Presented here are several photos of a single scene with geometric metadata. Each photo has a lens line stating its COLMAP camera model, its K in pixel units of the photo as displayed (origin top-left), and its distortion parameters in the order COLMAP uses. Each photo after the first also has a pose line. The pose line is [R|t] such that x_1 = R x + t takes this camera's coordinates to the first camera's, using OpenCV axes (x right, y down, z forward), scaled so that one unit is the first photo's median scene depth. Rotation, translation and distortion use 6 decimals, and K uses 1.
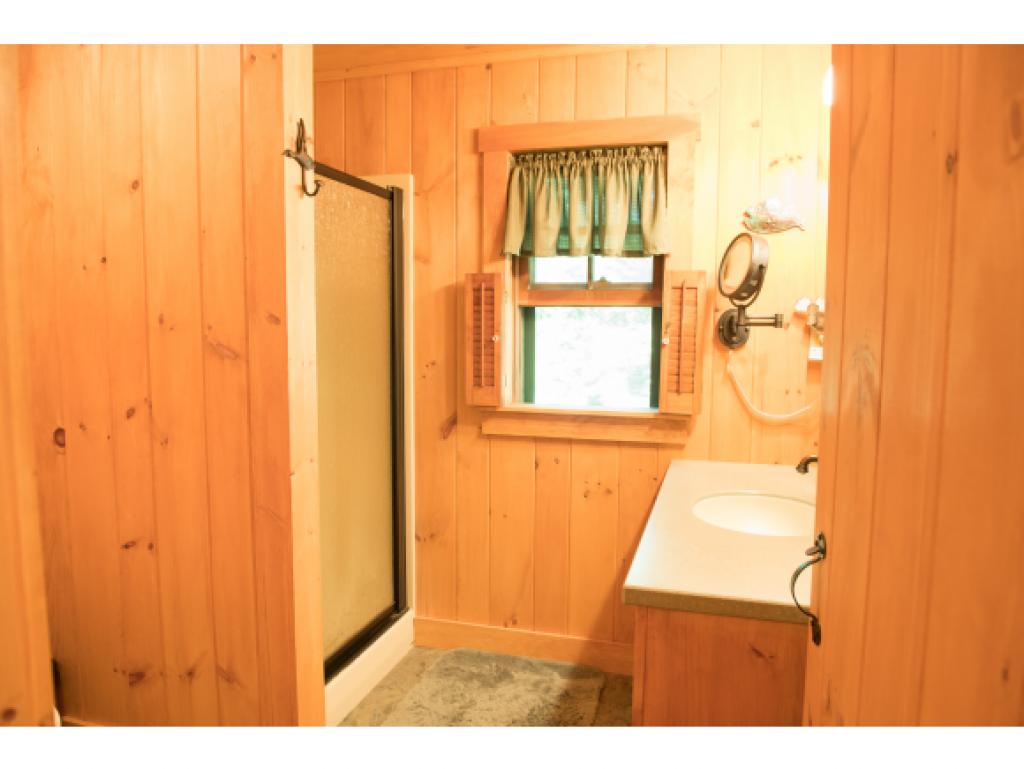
lens RADIAL K [[702.7, 0, 515.5], [0, 702.7, 382.9], [0, 0, 1]] dist [-0.043103, -0.010151]
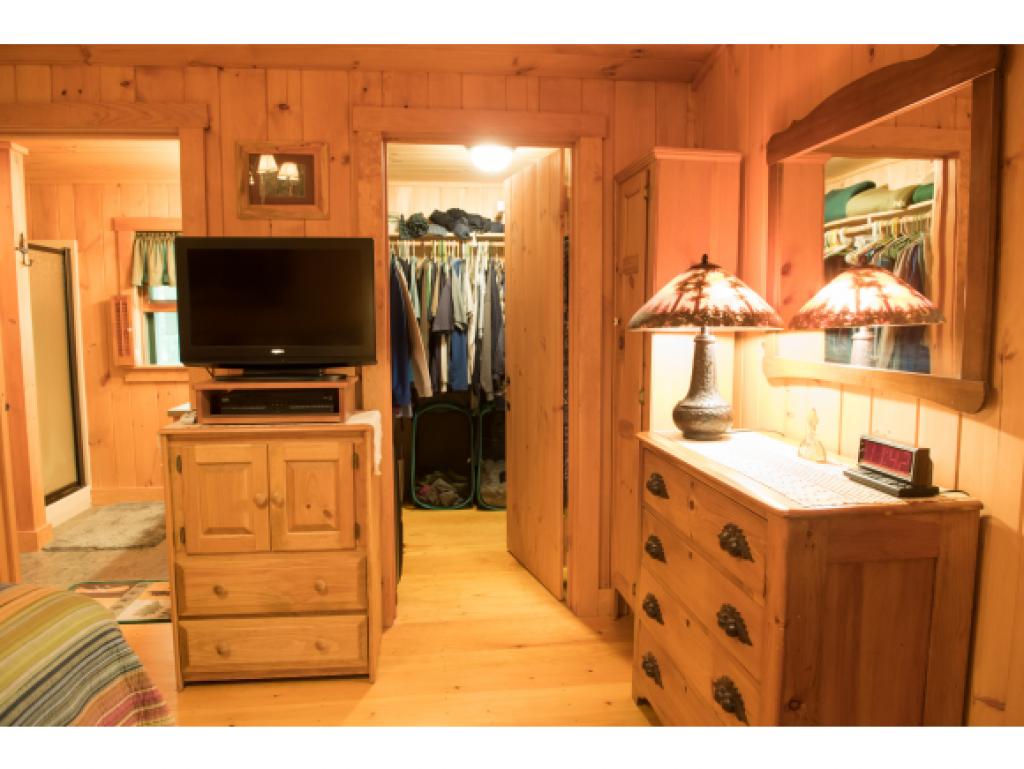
lens RADIAL K [[702.7, 0, 505.6], [0, 702.7, 382.7], [0, 0, 1]] dist [-0.043103, -0.010151]
pose [[0.916895, -0.051784, 0.395755, 0.151026], [0.050874, 0.998623, 0.012802, 0.104811], [-0.395873, 0.008396, 0.918267, -1.093752]]
